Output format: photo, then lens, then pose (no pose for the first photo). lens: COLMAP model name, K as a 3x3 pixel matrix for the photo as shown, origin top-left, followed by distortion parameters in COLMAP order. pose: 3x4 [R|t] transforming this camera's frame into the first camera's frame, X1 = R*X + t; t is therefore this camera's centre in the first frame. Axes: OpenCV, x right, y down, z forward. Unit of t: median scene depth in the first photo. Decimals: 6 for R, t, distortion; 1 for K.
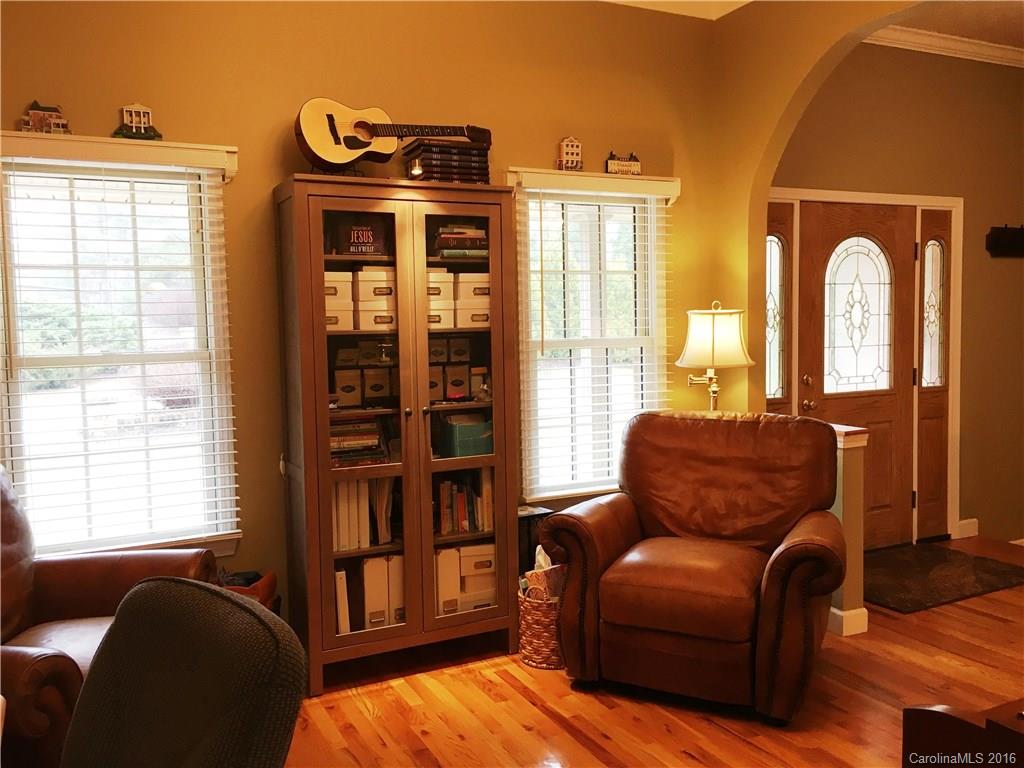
lens RADIAL K [[871.0, 0, 503.8], [0, 871.0, 384.0], [0, 0, 1]] dist [0.058721, -0.034429]
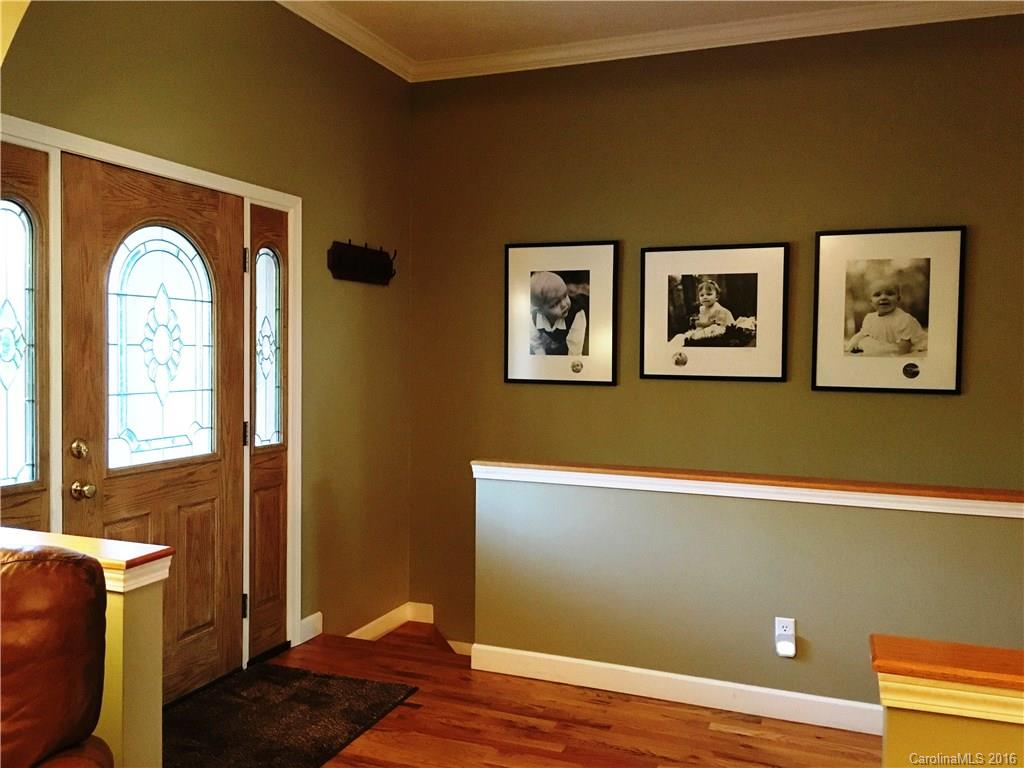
lens RADIAL K [[871.0, 0, 507.8], [0, 871.0, 385.2], [0, 0, 1]] dist [0.058721, -0.034429]
pose [[0.745594, 0.004438, 0.666385, 0.150519], [0.016478, 0.999549, -0.025093, -0.026499], [-0.666196, 0.029690, 0.745185, 0.324883]]
